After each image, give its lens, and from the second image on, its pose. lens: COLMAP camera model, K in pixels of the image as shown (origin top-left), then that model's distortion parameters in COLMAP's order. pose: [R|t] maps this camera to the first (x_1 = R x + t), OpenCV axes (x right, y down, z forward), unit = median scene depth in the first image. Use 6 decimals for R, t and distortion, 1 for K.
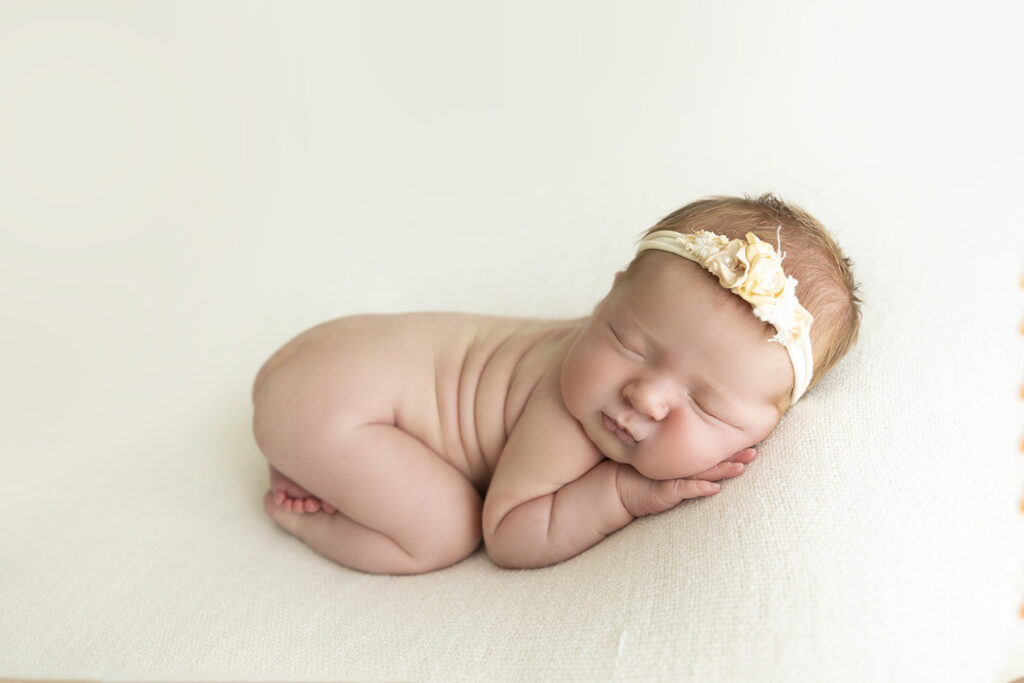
lens RADIAL K [[693.9, 0, 512.2], [0, 693.9, 351.4], [0, 0, 1]] dist [-0.006381, -0.008617]
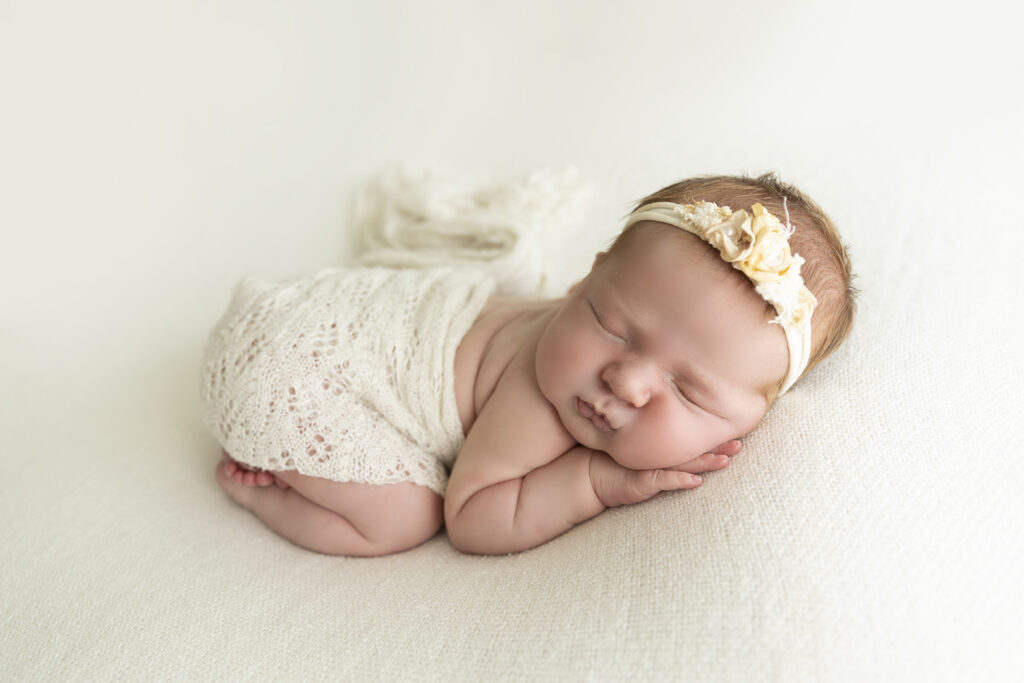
lens RADIAL K [[622.2, 0, 501.2], [0, 622.2, 373.3], [0, 0, 1]] dist [-0.010813, 0.003770]
pose [[0.998060, 0.048586, 0.038931, -0.010107], [-0.050410, 0.997606, 0.047341, 0.028001], [-0.036538, -0.049212, 0.998120, 0.192158]]
